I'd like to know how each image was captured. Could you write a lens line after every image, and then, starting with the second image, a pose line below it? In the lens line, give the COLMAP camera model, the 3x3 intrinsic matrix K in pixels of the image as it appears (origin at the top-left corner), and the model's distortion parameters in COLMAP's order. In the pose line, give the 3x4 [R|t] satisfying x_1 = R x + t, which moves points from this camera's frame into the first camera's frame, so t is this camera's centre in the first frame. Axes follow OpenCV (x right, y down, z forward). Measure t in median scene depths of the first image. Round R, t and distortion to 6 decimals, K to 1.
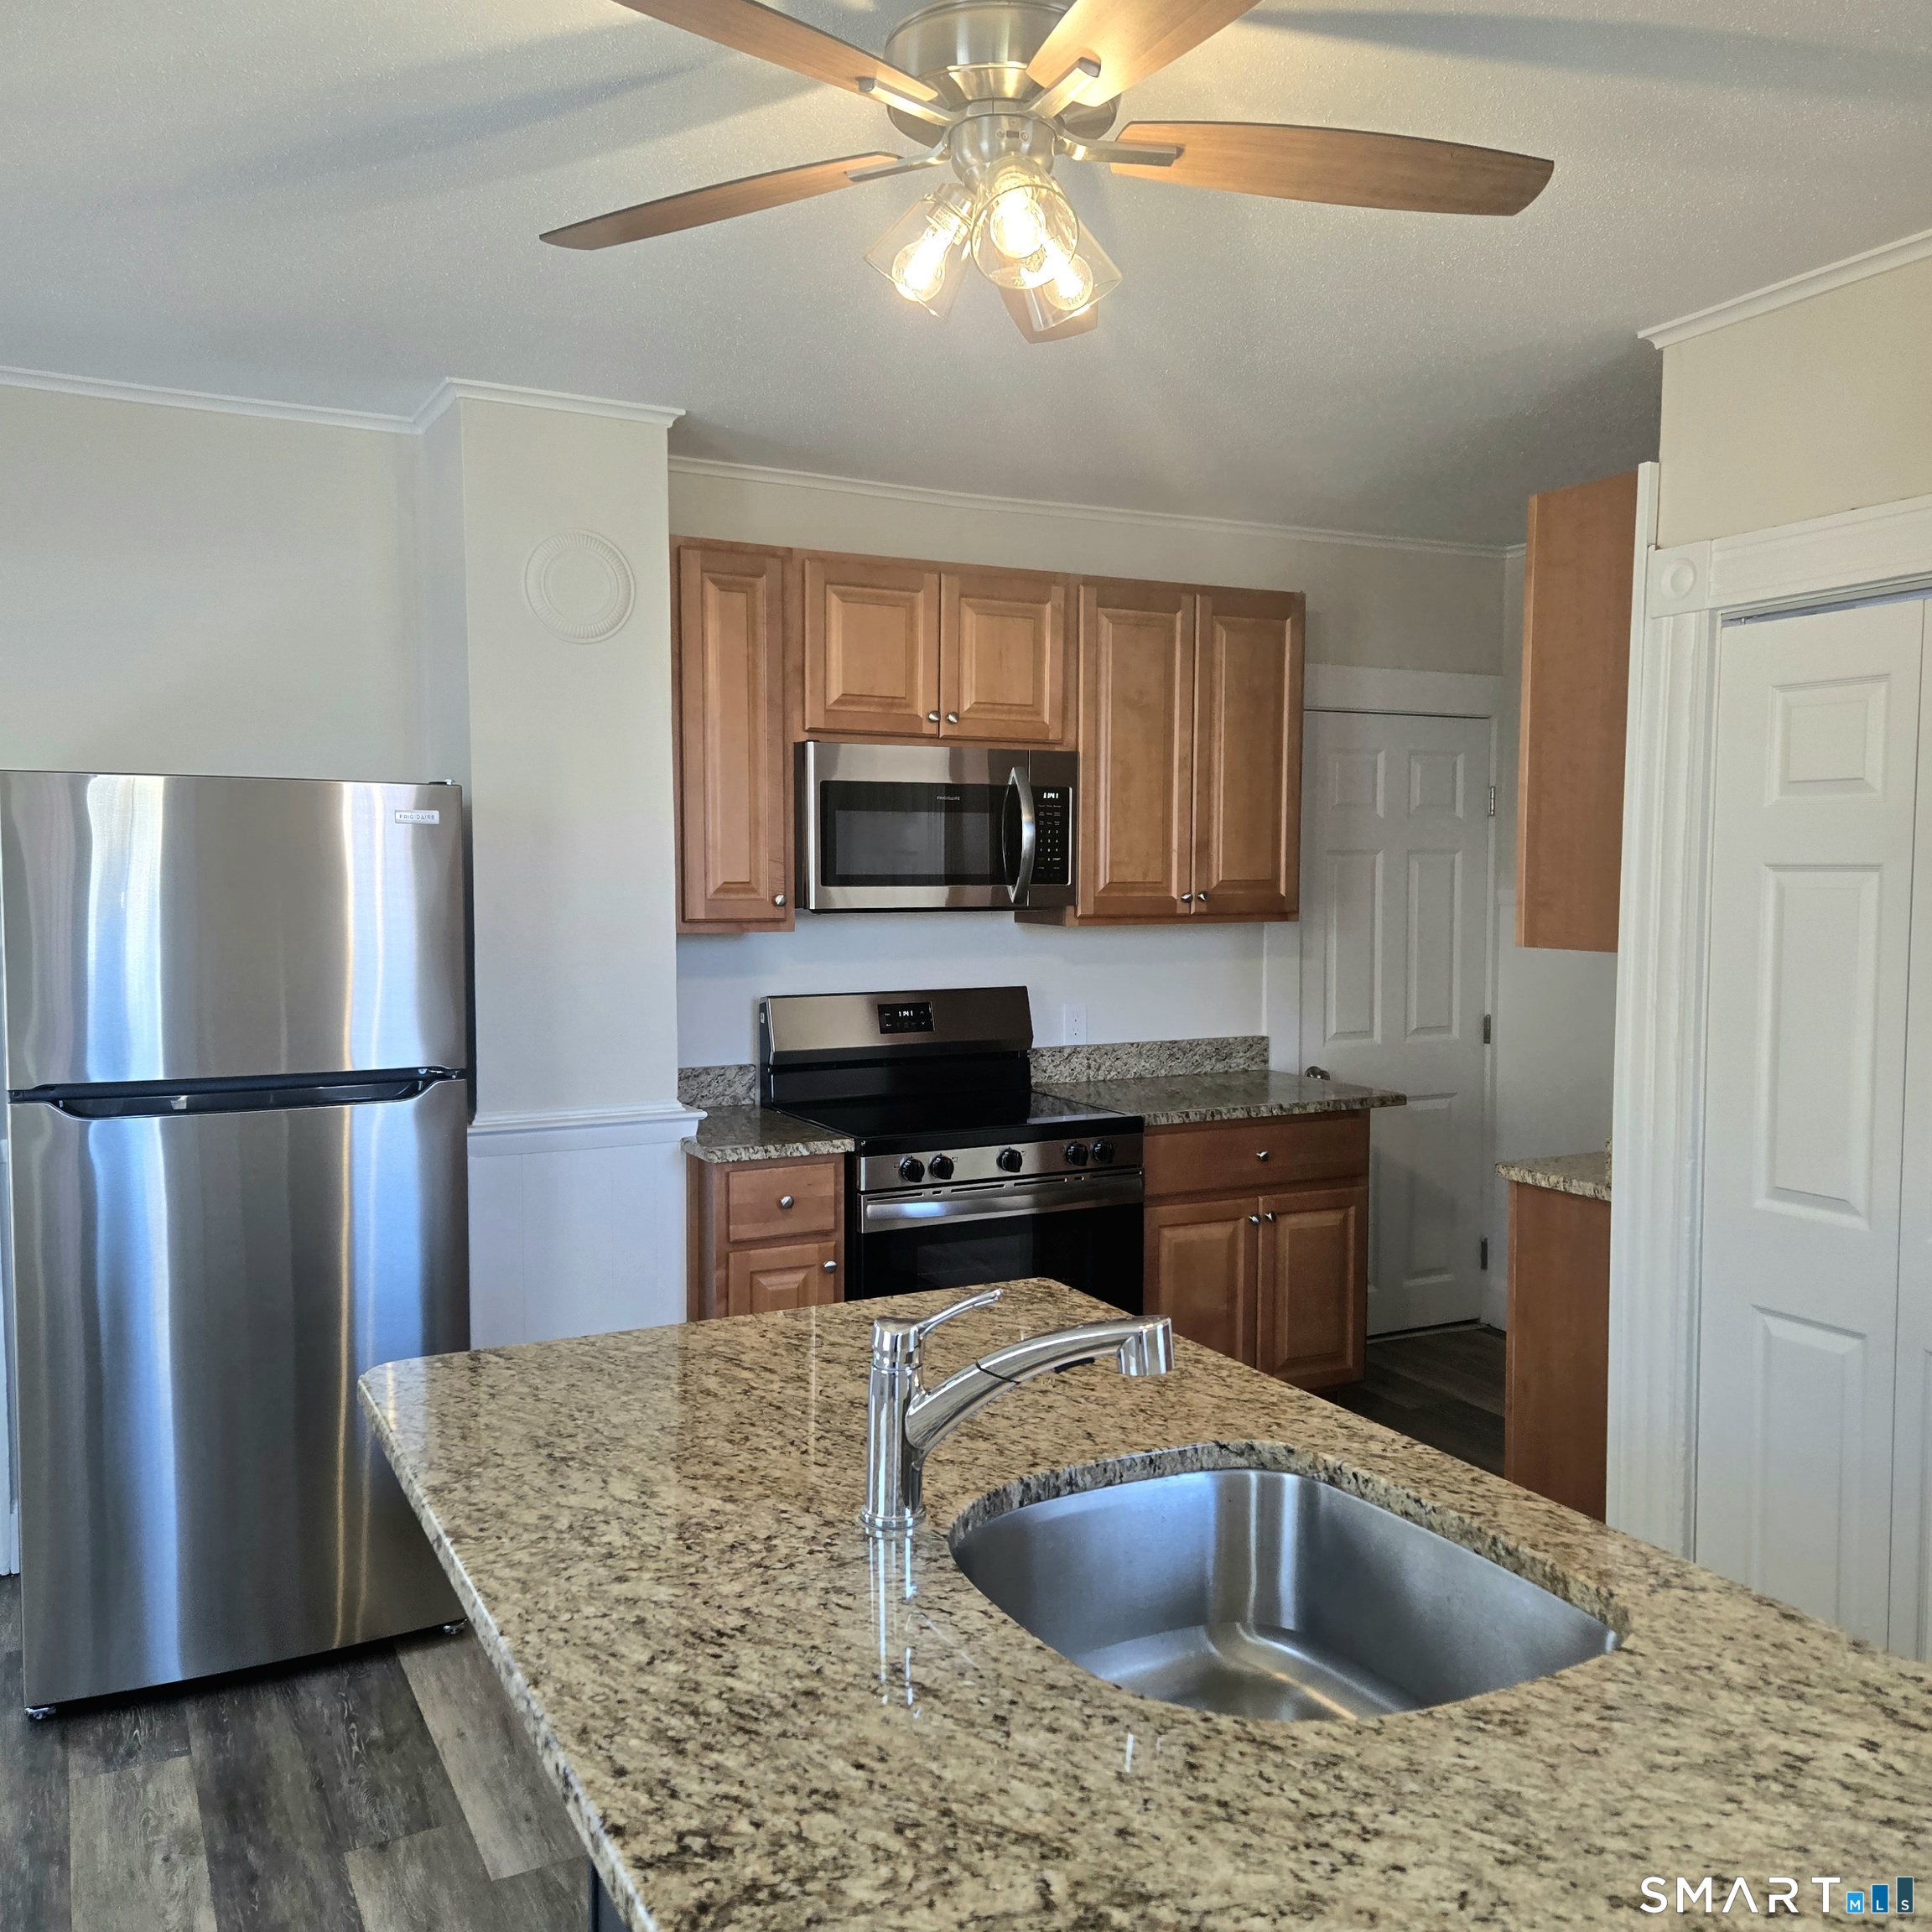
lens RADIAL K [[1728.7, 0, 966.0], [0, 1728.7, 966.0], [0, 0, 1]] dist [0.090111, -0.081016]
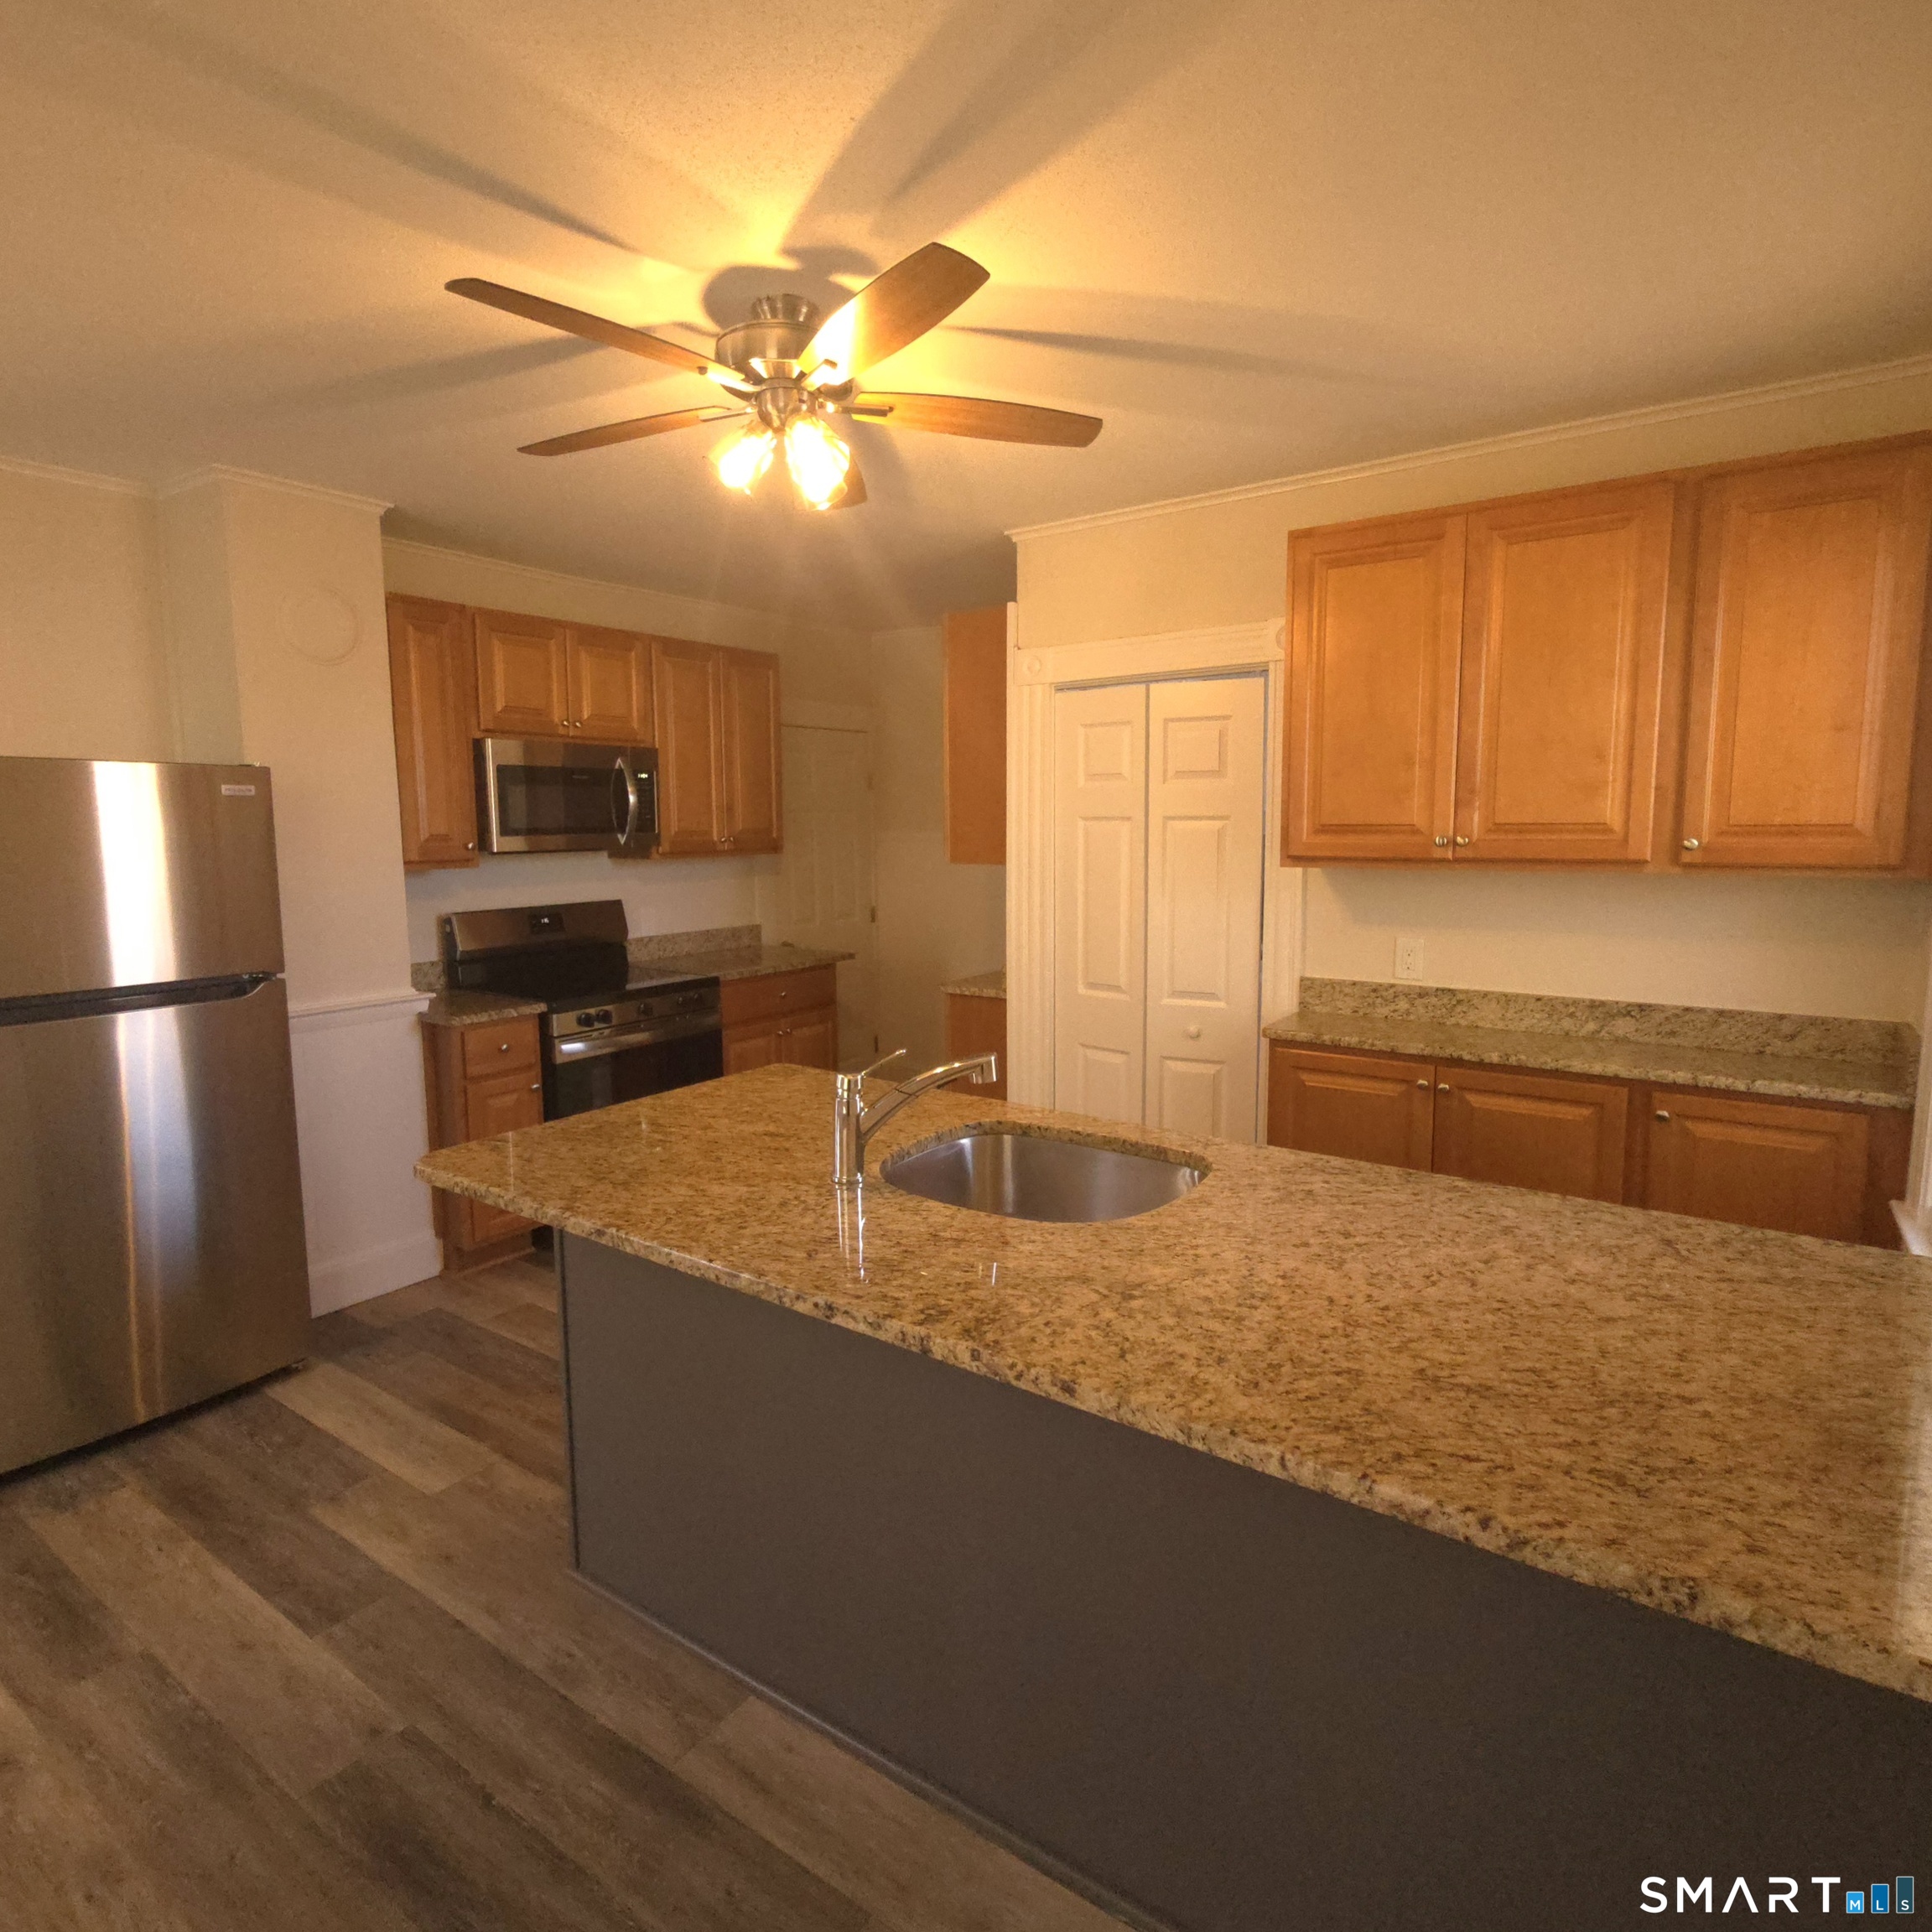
lens RADIAL K [[1125.7, 0, 963.6], [0, 1125.7, 919.9], [0, 0, 1]] dist [-0.000477, 0.001244]
pose [[0.887200, -0.050090, 0.458658, -0.176042], [0.035740, 0.998564, 0.039919, 0.001110], [-0.459999, -0.019024, 0.887716, -0.036515]]
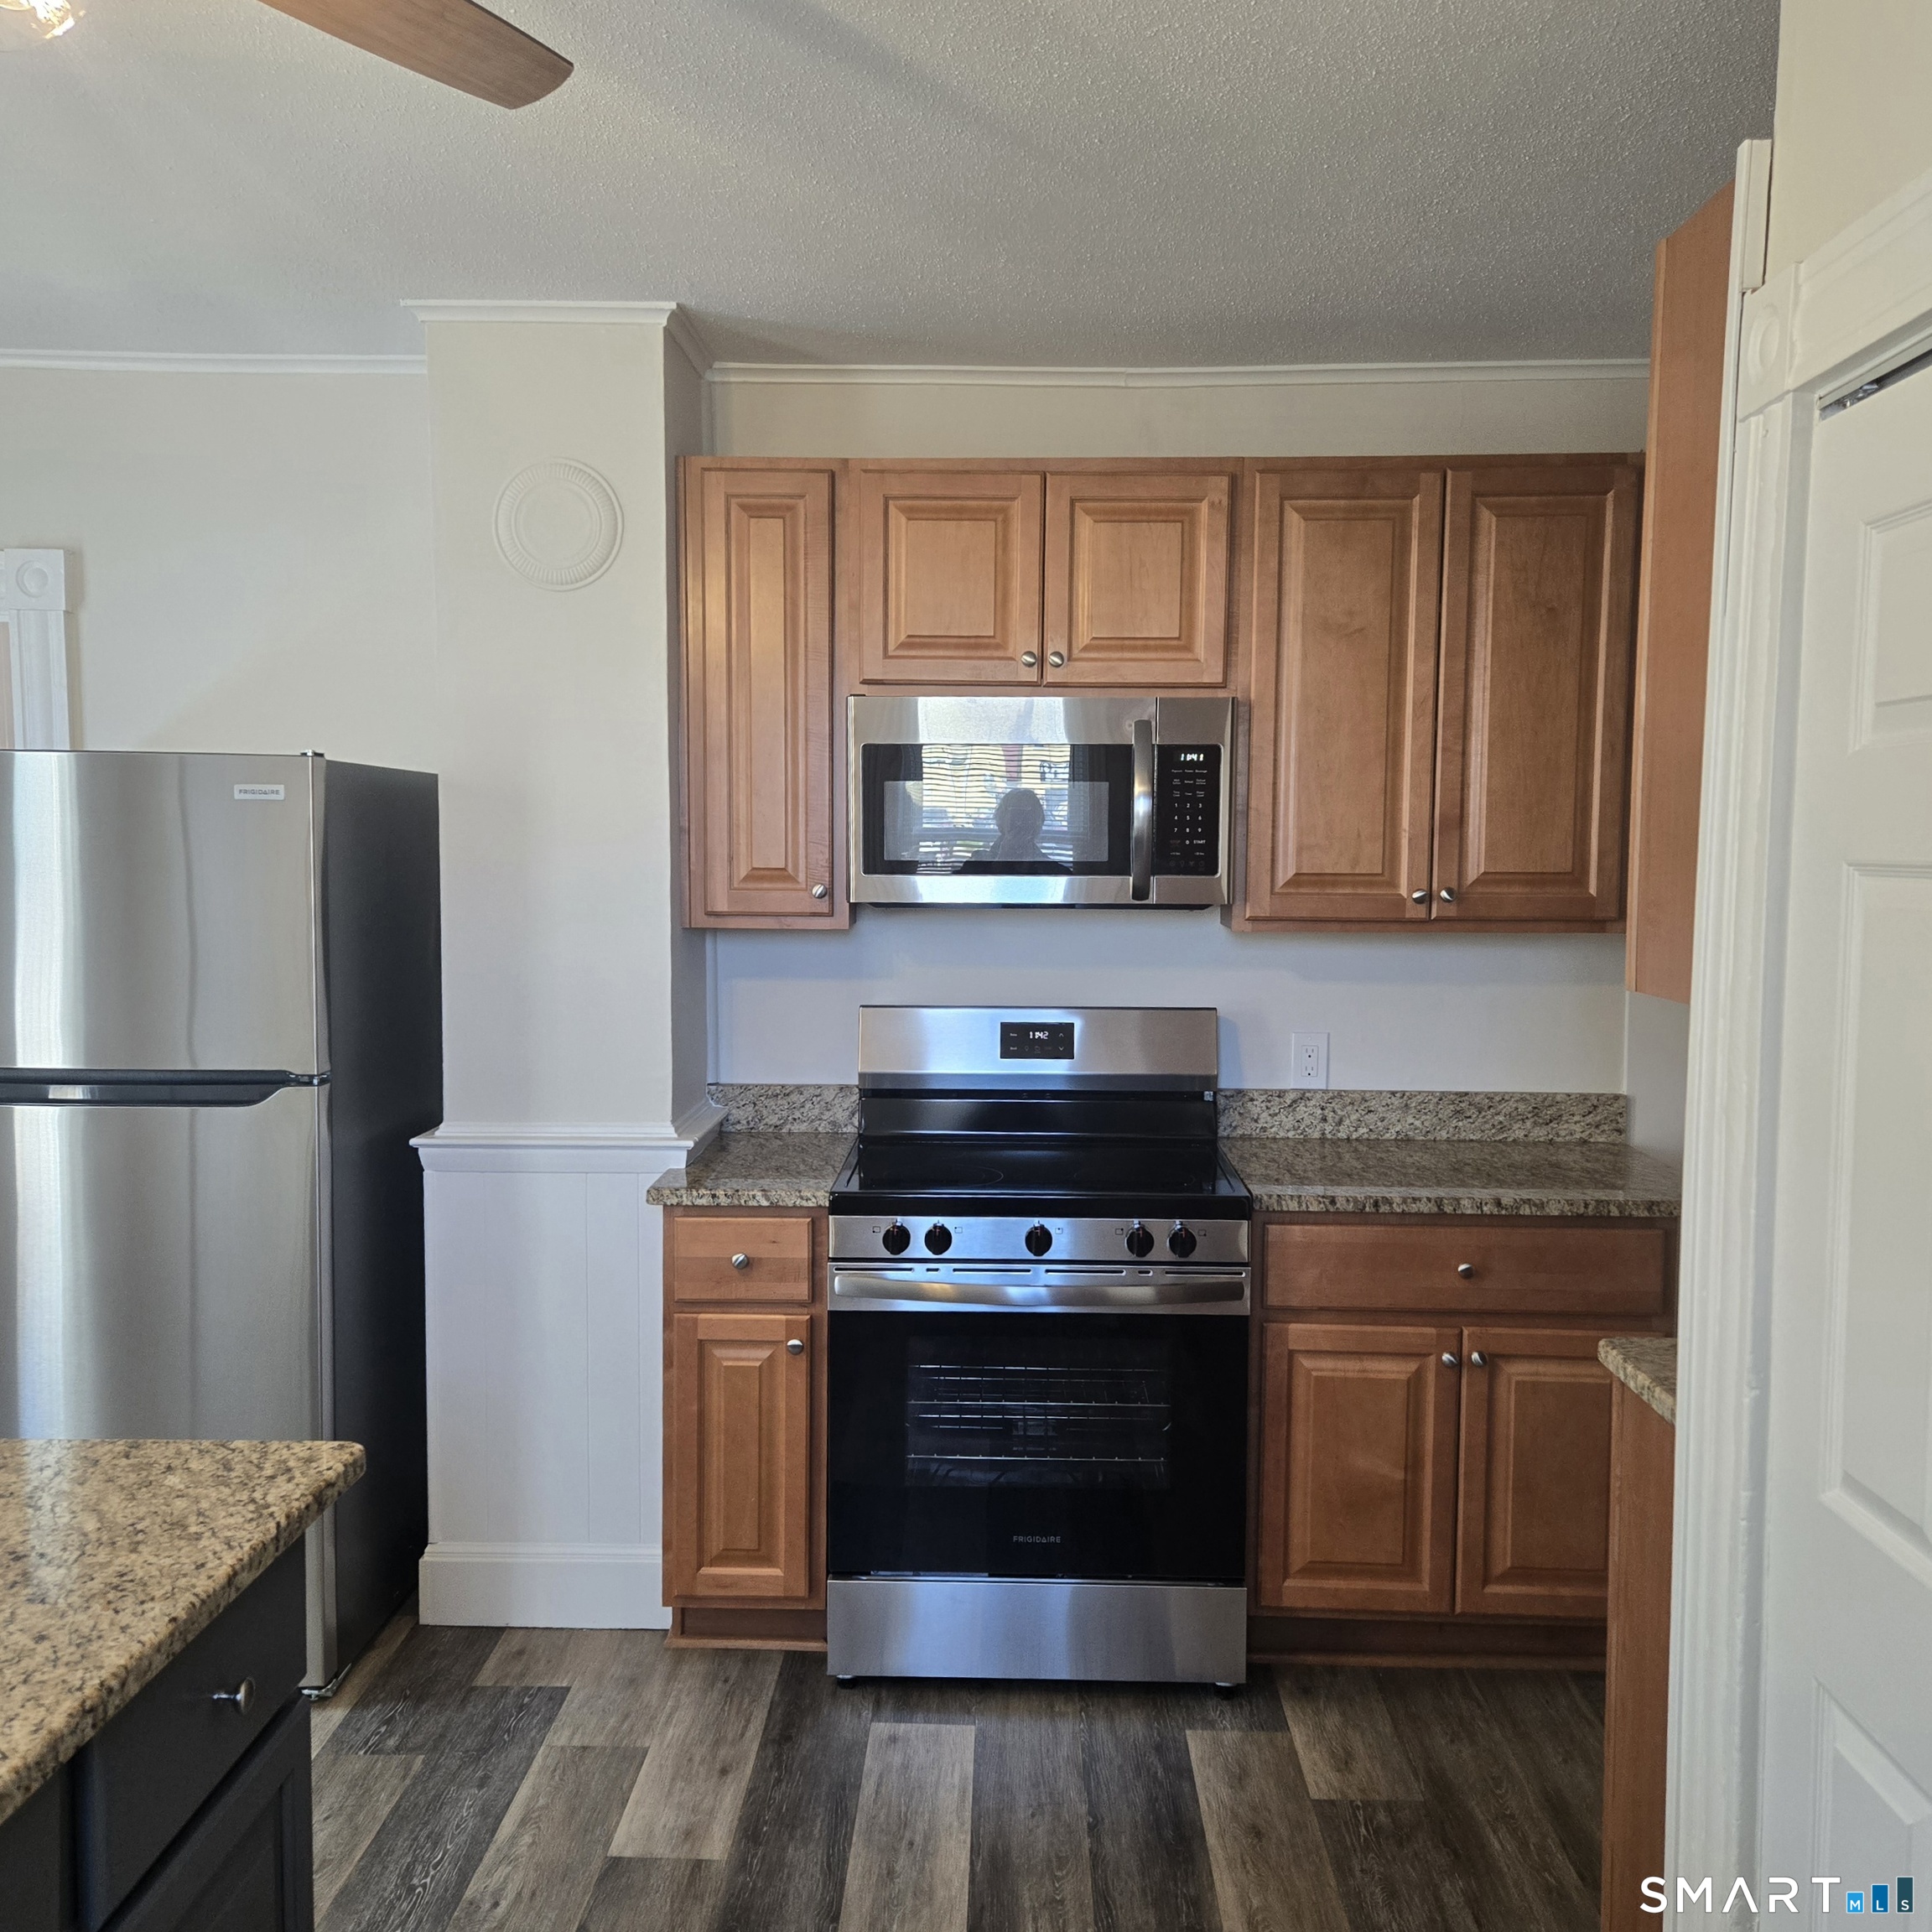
lens RADIAL K [[1785.1, 0, 966.0], [0, 1785.1, 966.0], [0, 0, 1]] dist [0.069983, -0.012659]
pose [[0.873092, 0.039546, -0.485948, 0.362802], [-0.034417, 0.999218, 0.019480, -0.020811], [0.486339, -0.000283, 0.873770, 0.288727]]
